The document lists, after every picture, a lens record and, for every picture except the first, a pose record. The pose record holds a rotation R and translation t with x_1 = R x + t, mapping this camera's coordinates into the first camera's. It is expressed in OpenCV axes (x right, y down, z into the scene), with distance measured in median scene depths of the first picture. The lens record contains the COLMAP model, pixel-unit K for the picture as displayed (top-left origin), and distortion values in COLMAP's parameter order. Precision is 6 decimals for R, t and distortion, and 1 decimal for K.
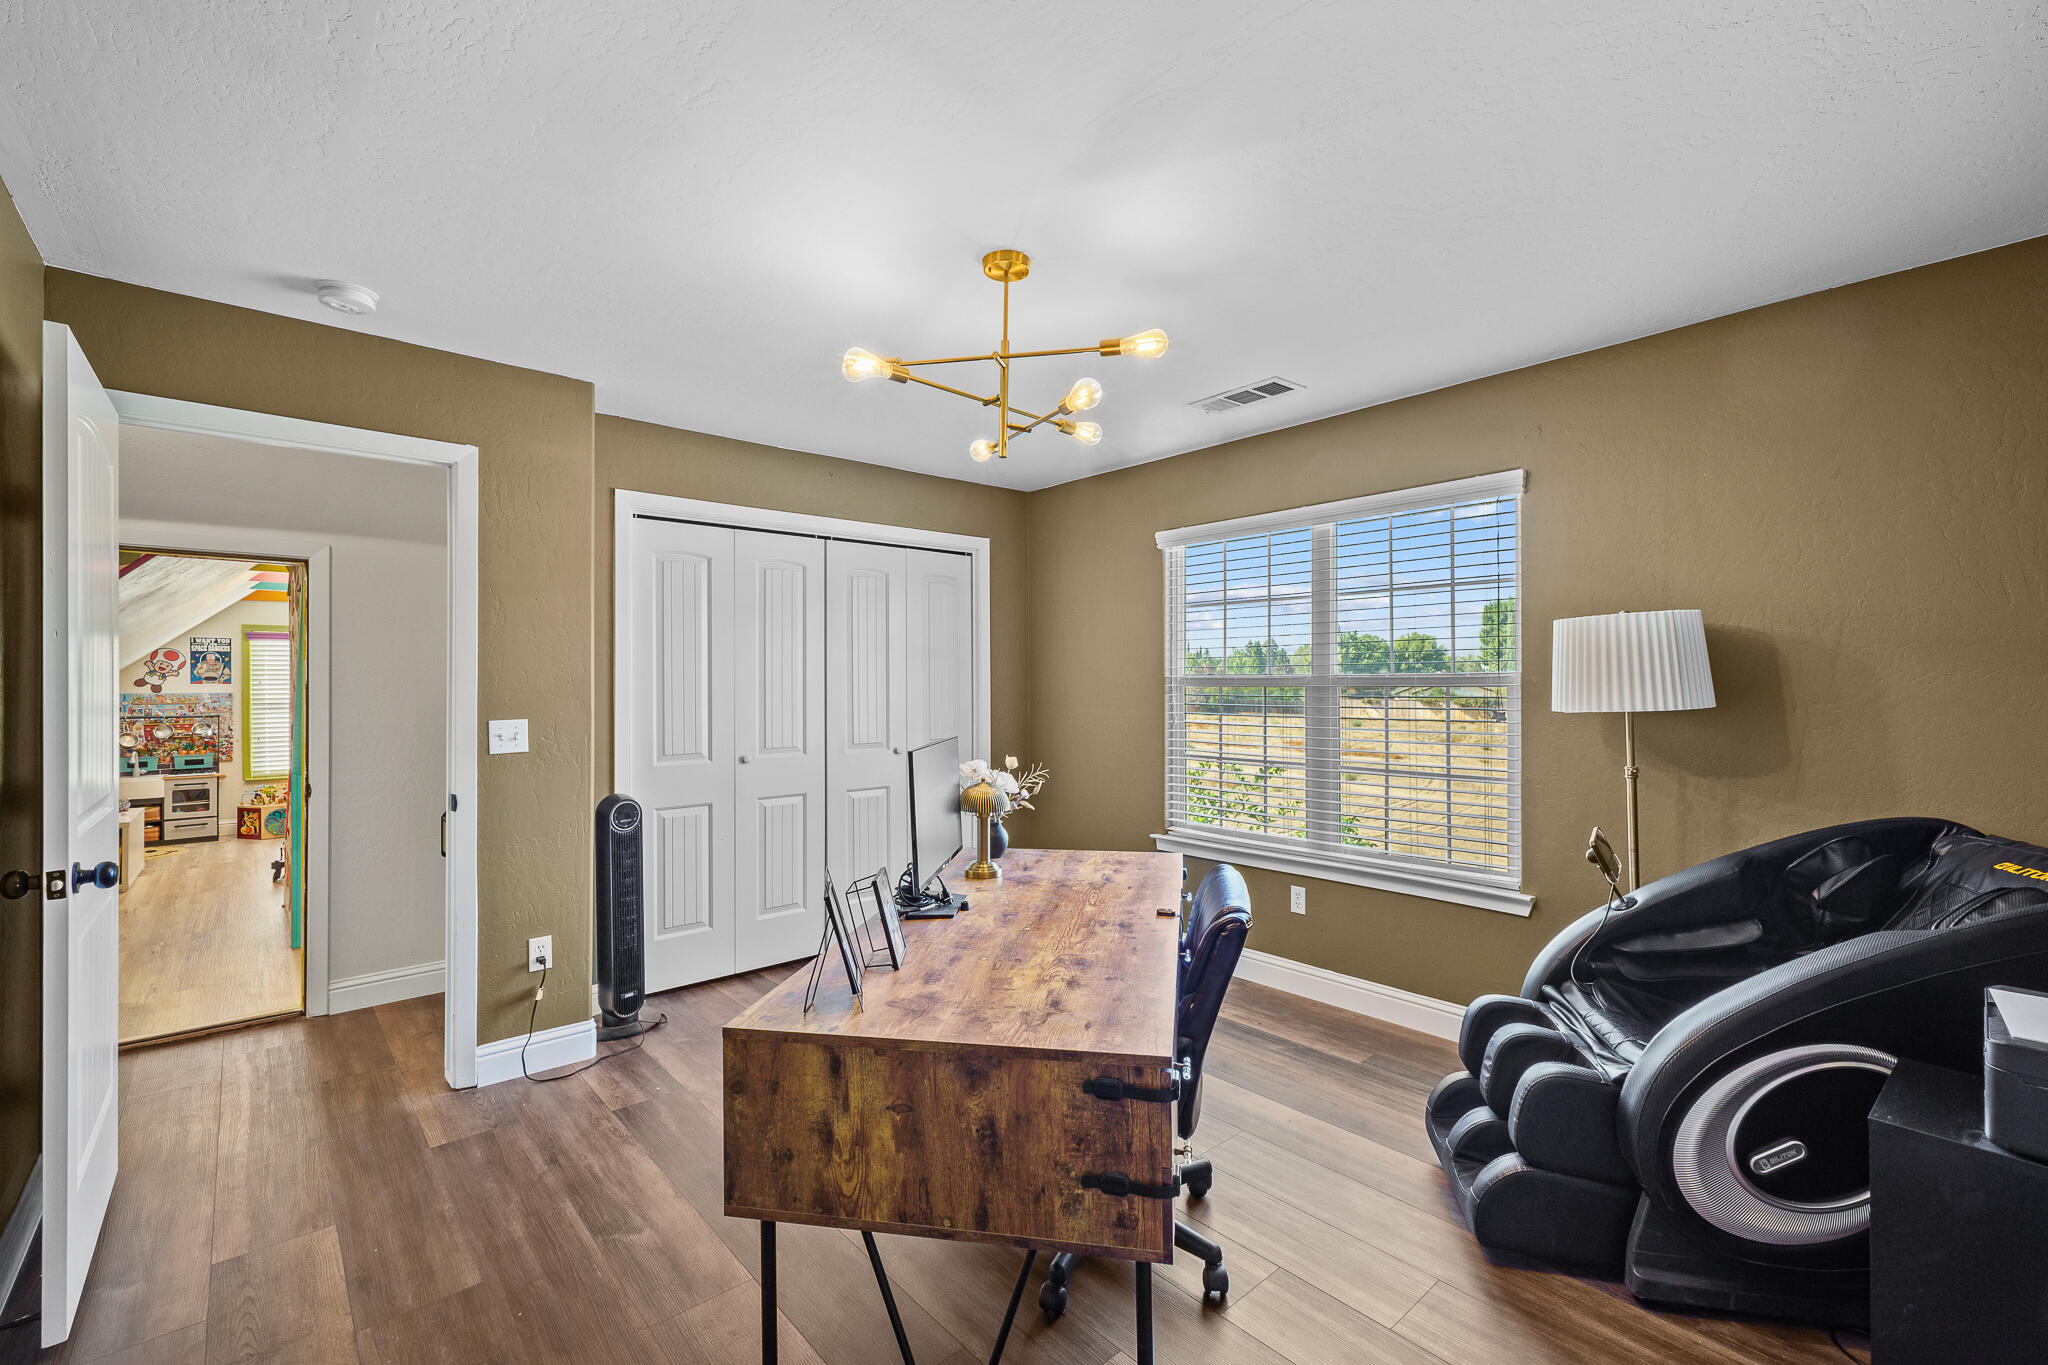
lens RADIAL K [[866.6, 0, 1024.0], [0, 866.6, 682.5], [0, 0, 1]] dist [0.000252, 0.000053]
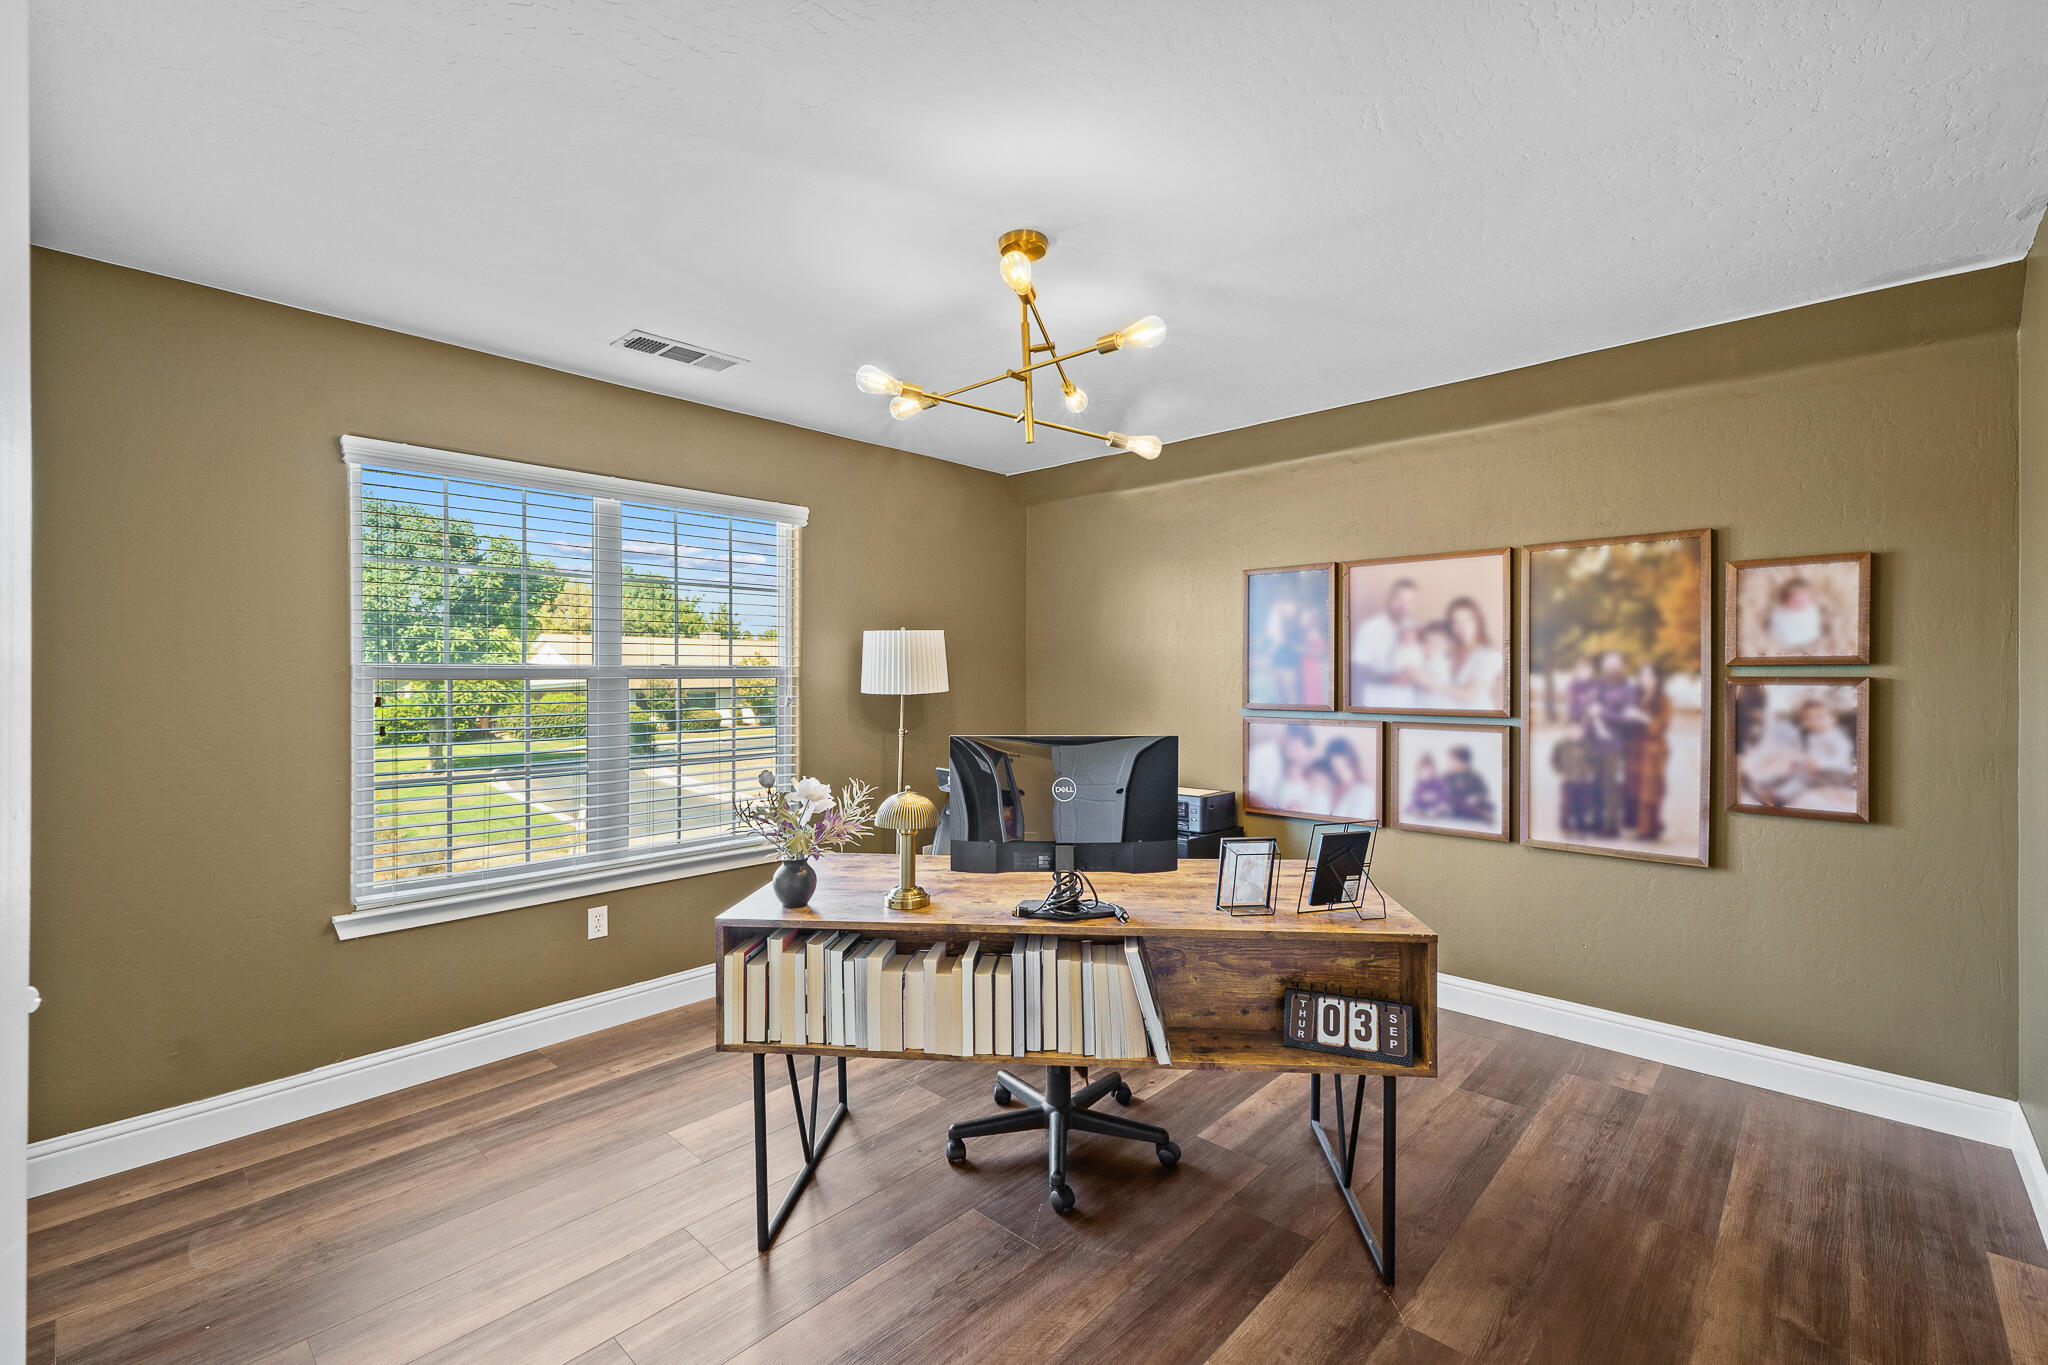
lens RADIAL K [[866.6, 0, 1024.0], [0, 866.6, 682.5], [0, 0, 1]] dist [0.000252, 0.000053]
pose [[-0.093838, -0.004012, 0.995579, -0.614959], [-0.001259, 0.999992, 0.003911, 0.004461], [-0.995587, -0.000887, -0.093842, 0.674355]]
